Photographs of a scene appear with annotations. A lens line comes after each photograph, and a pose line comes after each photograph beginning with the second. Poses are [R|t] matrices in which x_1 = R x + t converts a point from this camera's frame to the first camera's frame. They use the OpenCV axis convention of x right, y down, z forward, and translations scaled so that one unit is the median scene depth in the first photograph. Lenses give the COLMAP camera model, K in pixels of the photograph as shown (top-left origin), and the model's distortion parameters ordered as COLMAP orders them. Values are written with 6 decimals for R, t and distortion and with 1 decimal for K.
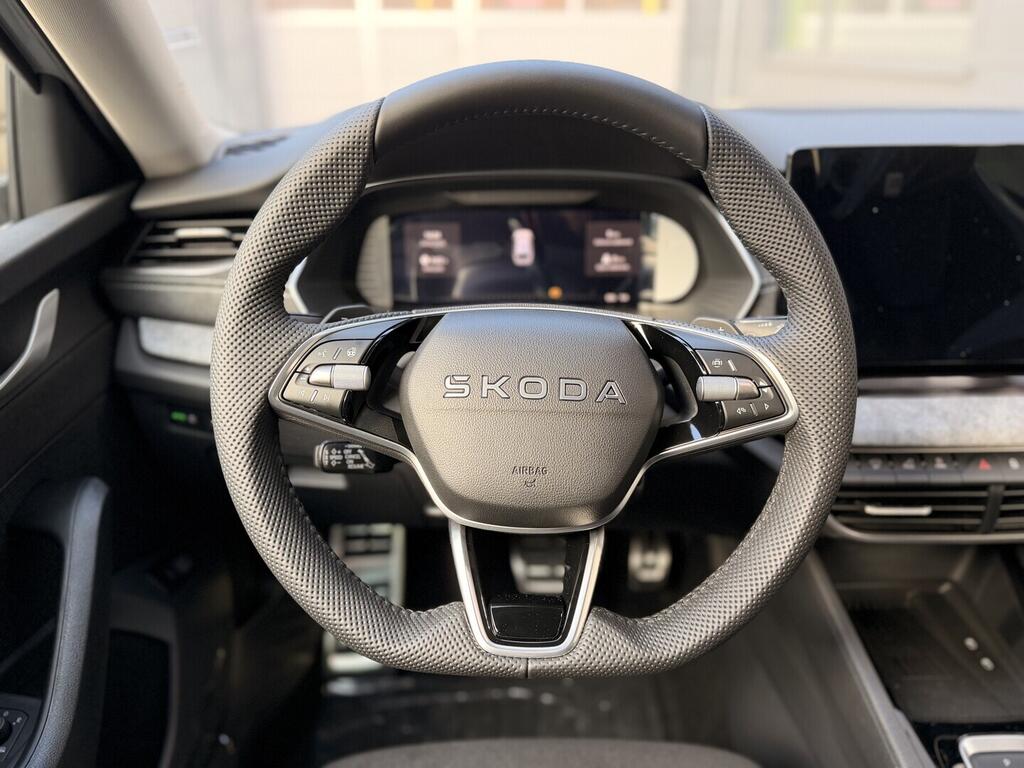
lens RADIAL K [[815.7, 0, 512.0], [0, 815.7, 384.0], [0, 0, 1]] dist [0.121819, -0.227853]
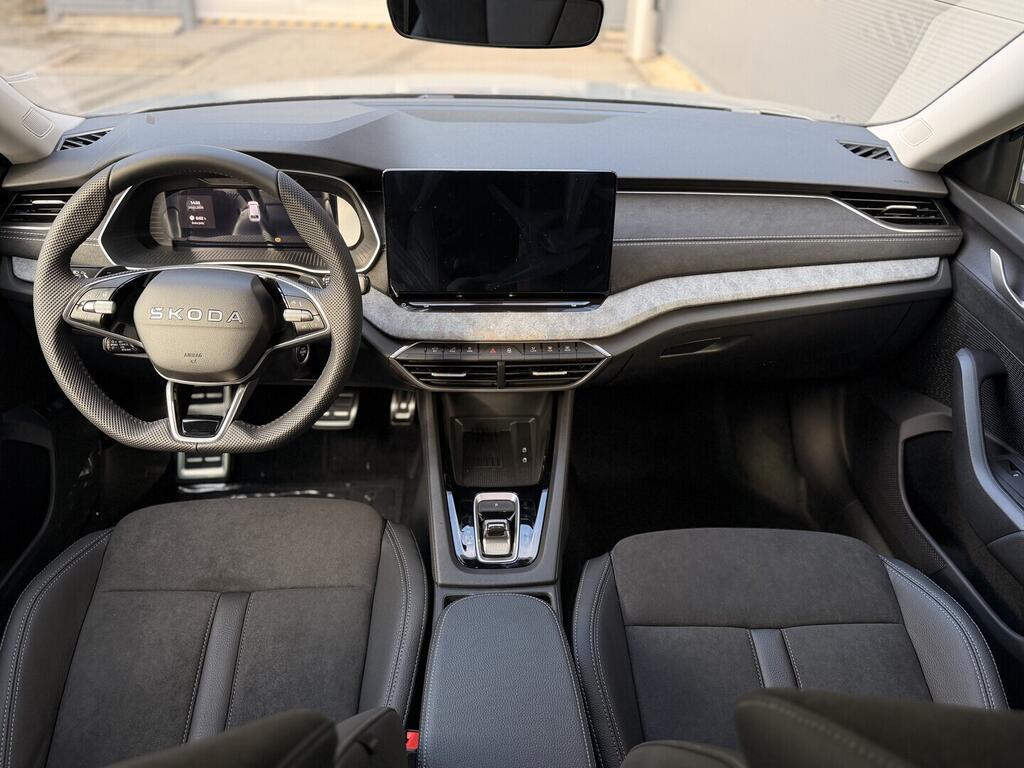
lens RADIAL K [[815.7, 0, 512.0], [0, 815.7, 384.0], [0, 0, 1]] dist [0.121819, -0.227853]
pose [[0.998789, 0.008208, 0.048508, 0.671397], [-0.016305, 0.985488, 0.168963, -0.174790], [-0.046418, -0.169549, 0.984428, -1.022865]]
